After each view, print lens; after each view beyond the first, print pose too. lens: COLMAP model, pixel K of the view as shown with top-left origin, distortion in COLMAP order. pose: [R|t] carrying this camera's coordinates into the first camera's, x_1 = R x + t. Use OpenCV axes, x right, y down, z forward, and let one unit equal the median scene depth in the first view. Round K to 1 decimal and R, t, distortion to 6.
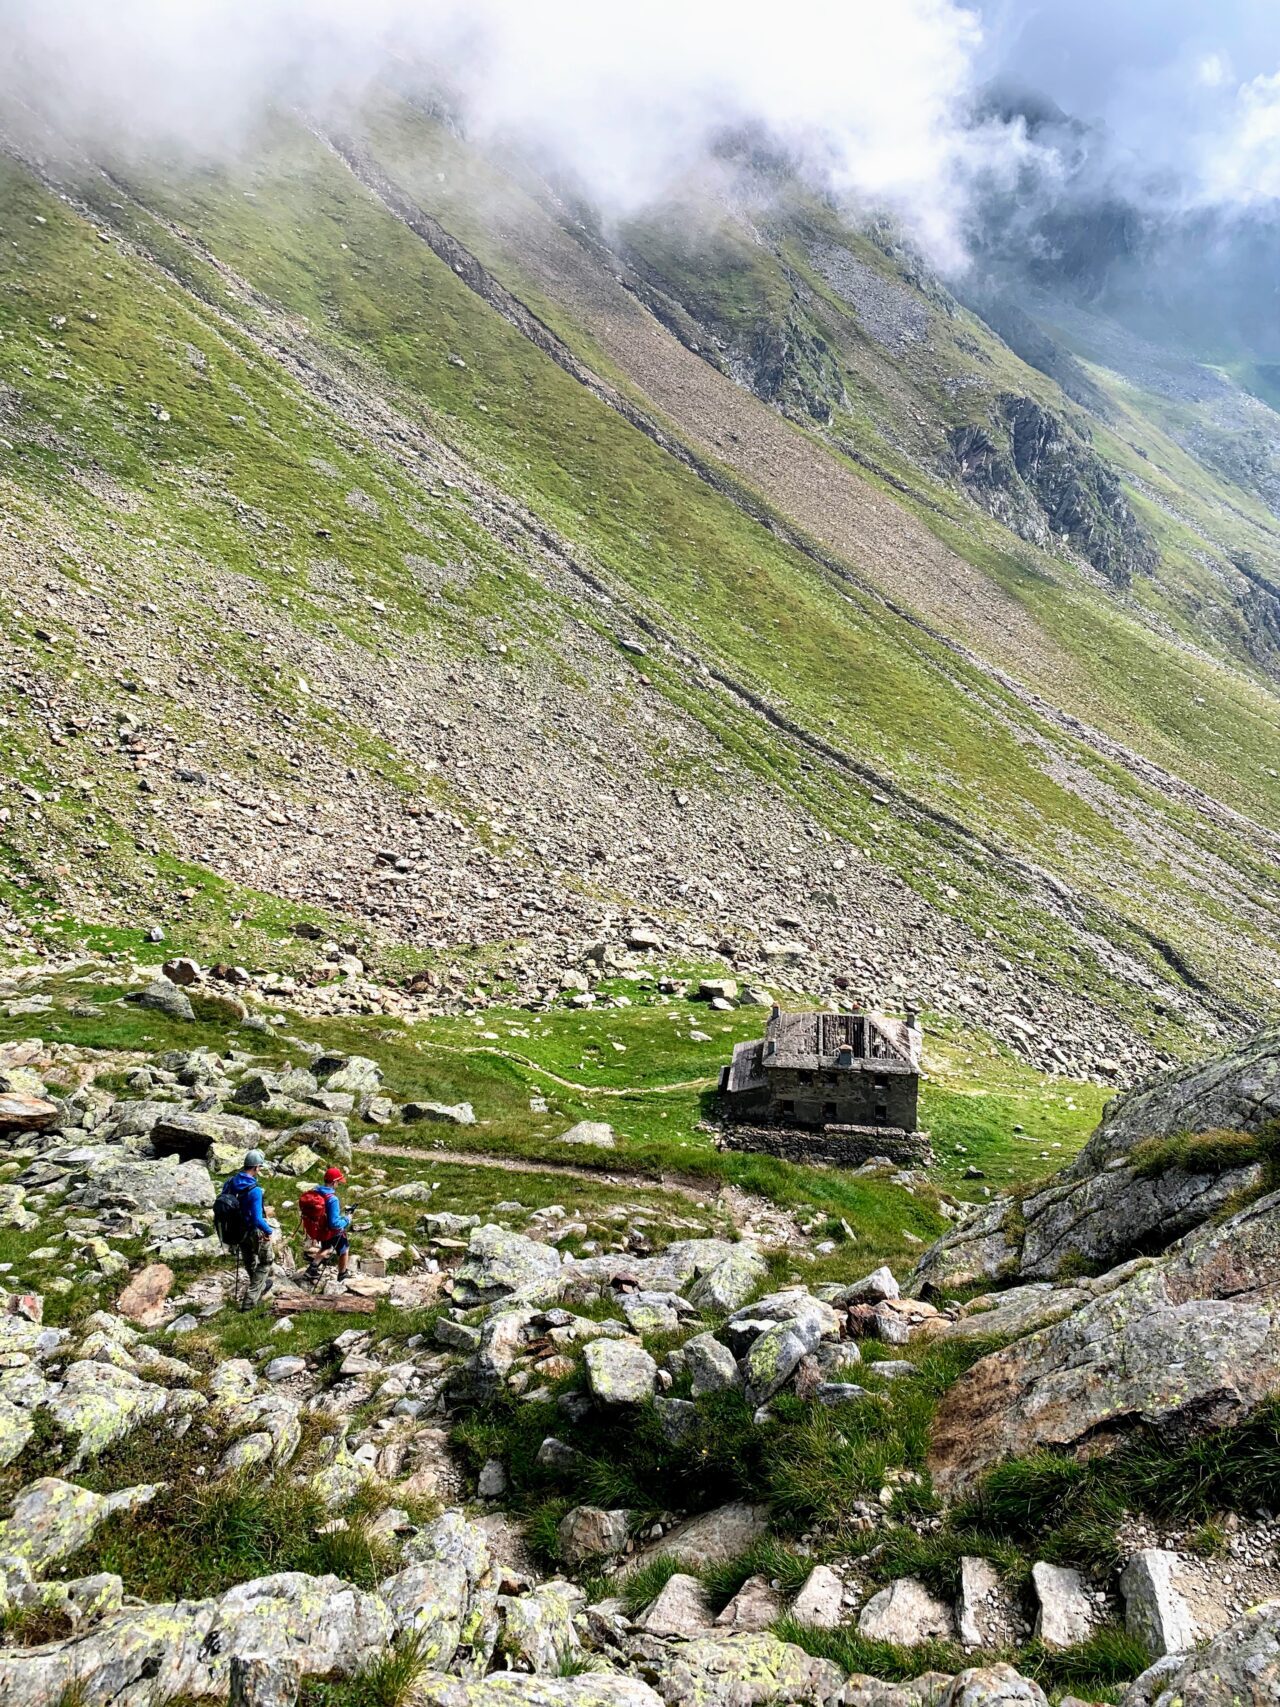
lens RADIAL K [[1257.2, 0, 642.1], [0, 1257.2, 853.7], [0, 0, 1]] dist [0.000398, -0.013349]
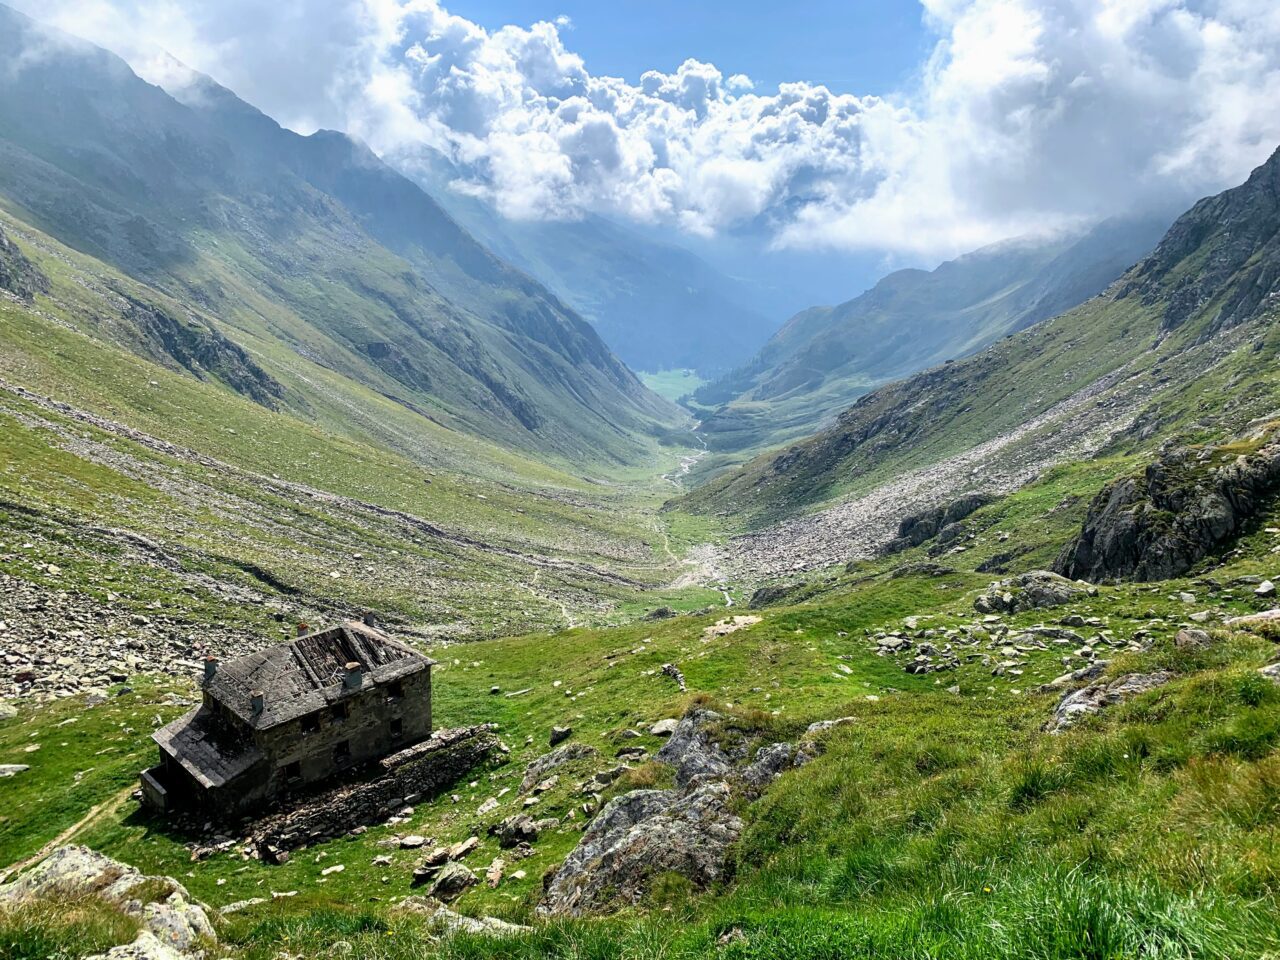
lens RADIAL K [[942.7, 0, 637.3], [0, 942.7, 479.4], [0, 0, 1]] dist [0.000398, -0.013349]
pose [[0.539496, -0.180096, 0.822502, -0.095641], [0.224825, 0.972201, 0.065406, 0.018401], [-0.811417, 0.149633, 0.564989, 0.224300]]
